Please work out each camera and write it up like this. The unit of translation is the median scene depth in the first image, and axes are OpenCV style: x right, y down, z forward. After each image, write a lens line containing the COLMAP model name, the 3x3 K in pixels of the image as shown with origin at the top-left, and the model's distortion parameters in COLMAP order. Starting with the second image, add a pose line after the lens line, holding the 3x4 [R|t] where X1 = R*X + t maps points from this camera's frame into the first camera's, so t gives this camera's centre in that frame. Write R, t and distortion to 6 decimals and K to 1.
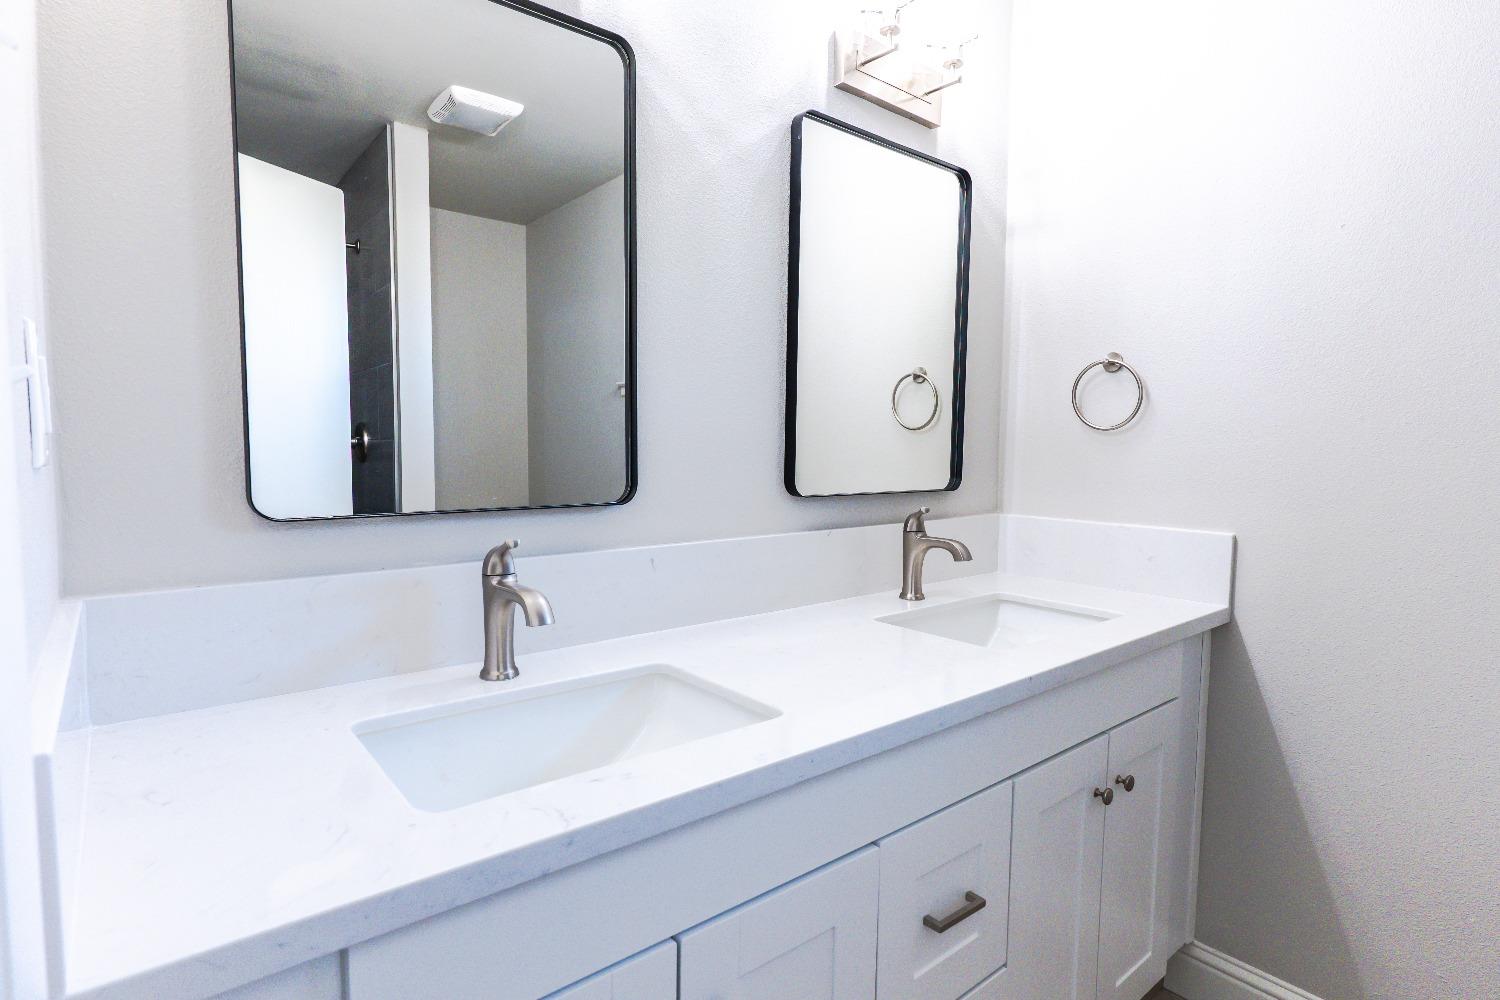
lens RADIAL K [[777.6, 0, 746.8], [0, 777.6, 503.4], [0, 0, 1]] dist [-0.017309, 0.008531]
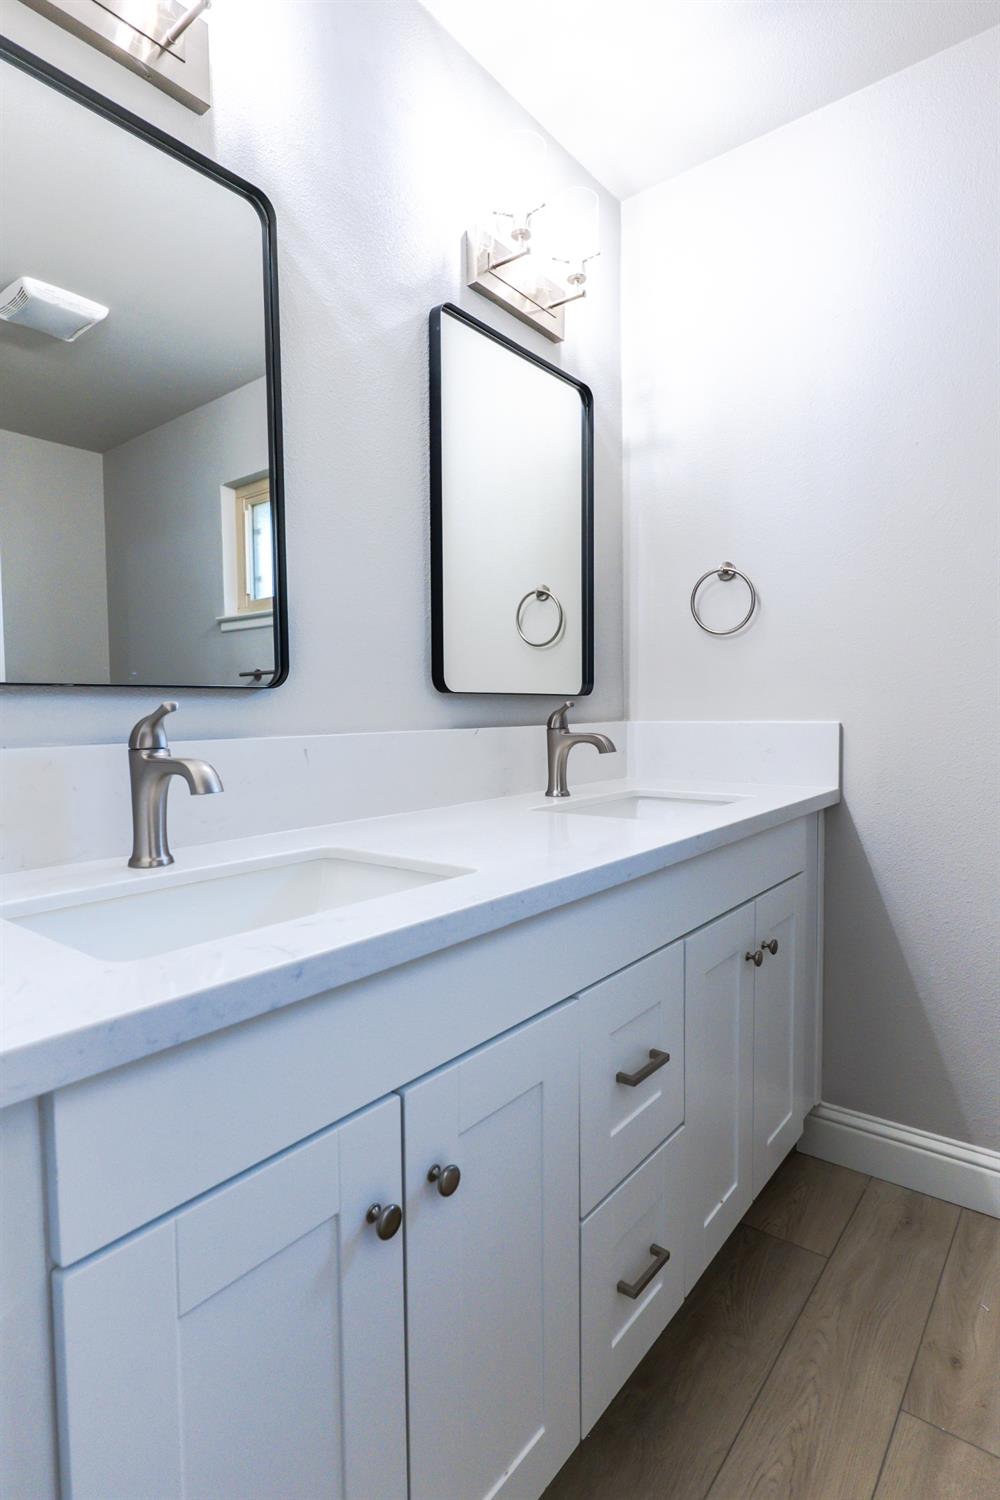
lens RADIAL K [[777.6, 0, 503.6], [0, 777.6, 752.0], [0, 0, 1]] dist [-0.017309, 0.008531]
pose [[0.975986, -0.032913, 0.215332, -0.078215], [0.038097, 0.999075, -0.019965, 0.089446], [-0.214476, 0.027689, 0.976337, 0.027313]]
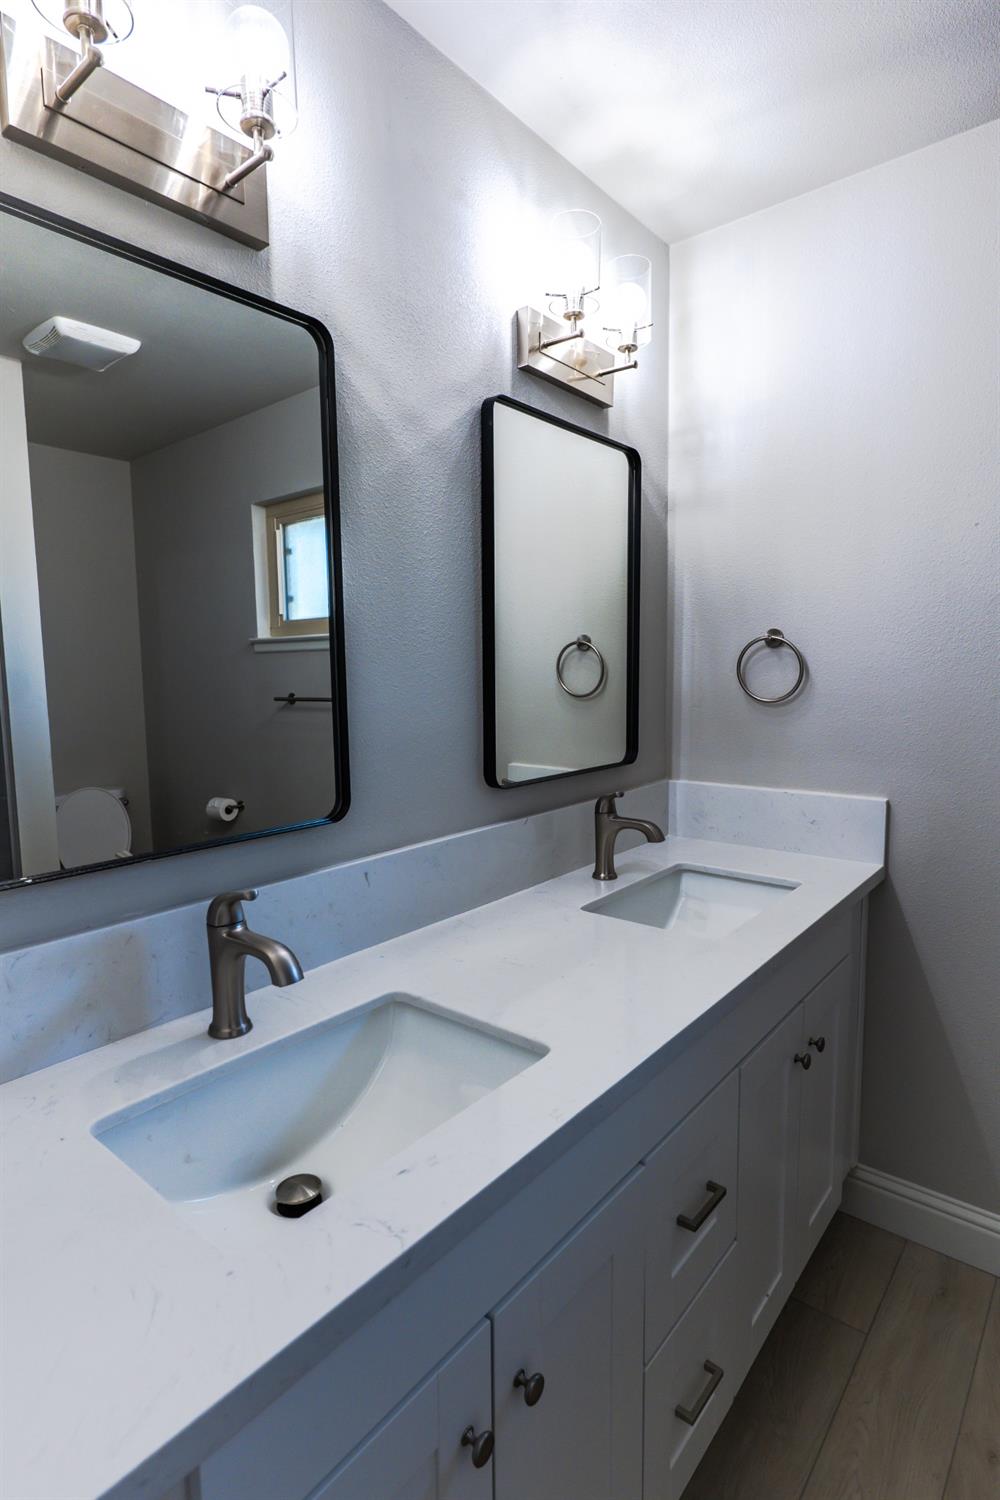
lens RADIAL K [[777.6, 0, 506.3], [0, 777.6, 749.6], [0, 0, 1]] dist [-0.017309, 0.008531]
pose [[0.979925, -0.043604, 0.194538, -0.114518], [0.037729, 0.998716, 0.033802, -0.091633], [-0.195762, -0.025784, 0.980312, 0.030182]]
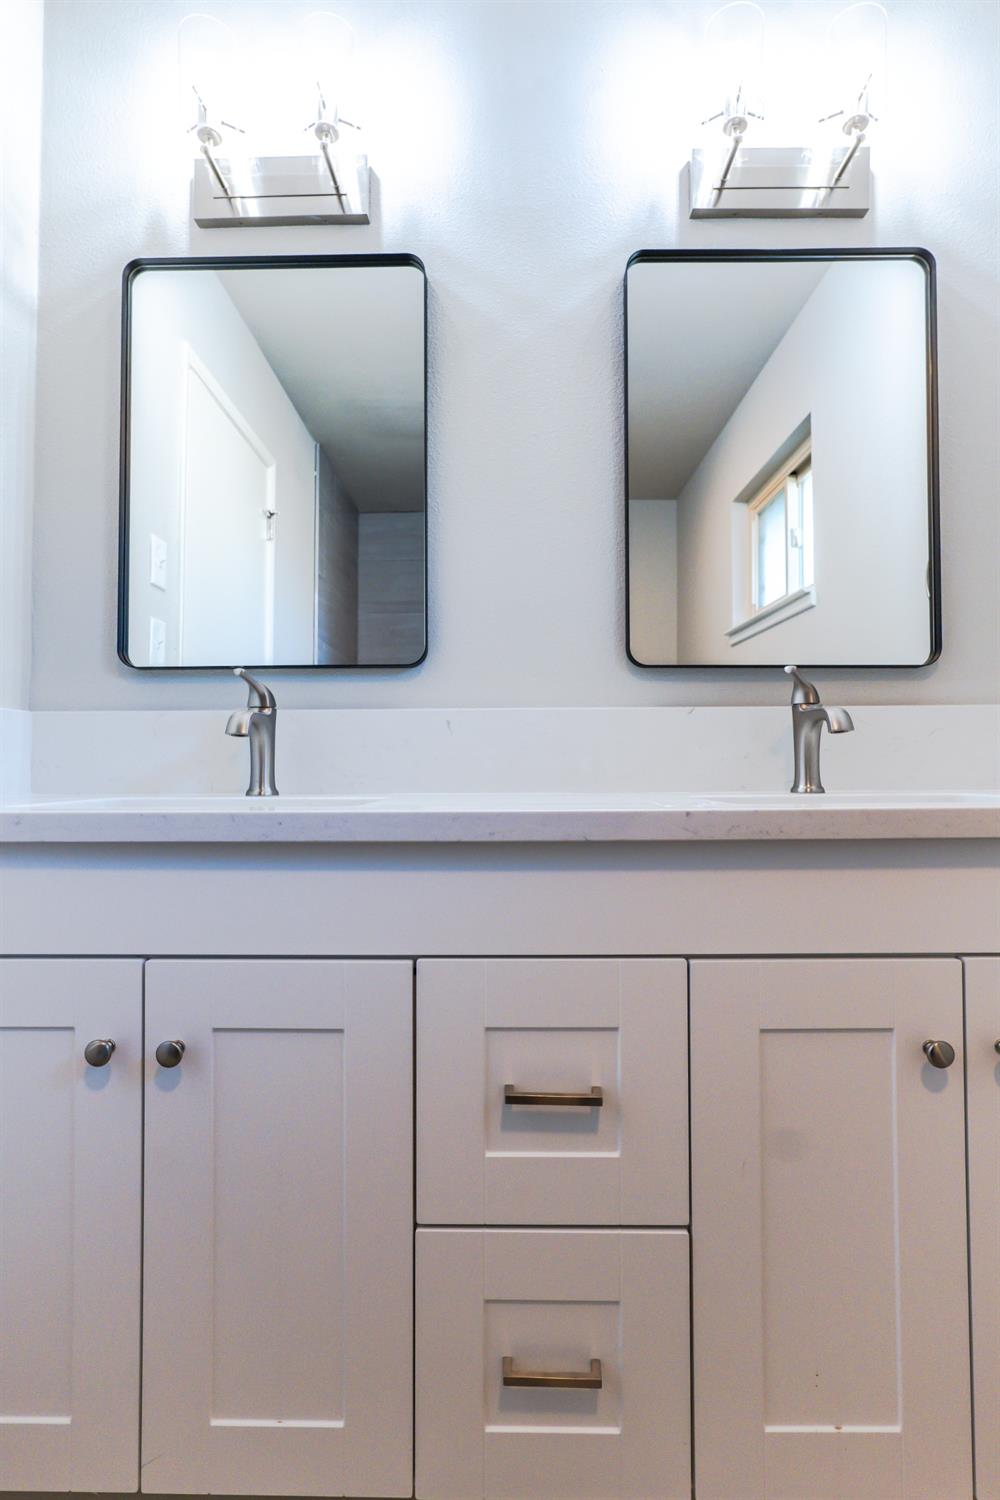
lens RADIAL K [[777.8, 0, 485.4], [0, 777.8, 738.1], [0, 0, 1]] dist [0.002521, 0.000195]
pose [[0.761937, -0.023730, -0.647216, 0.510051], [-0.043093, 0.995256, -0.087223, 0.160316], [0.646215, 0.094349, 0.757300, 0.212854]]
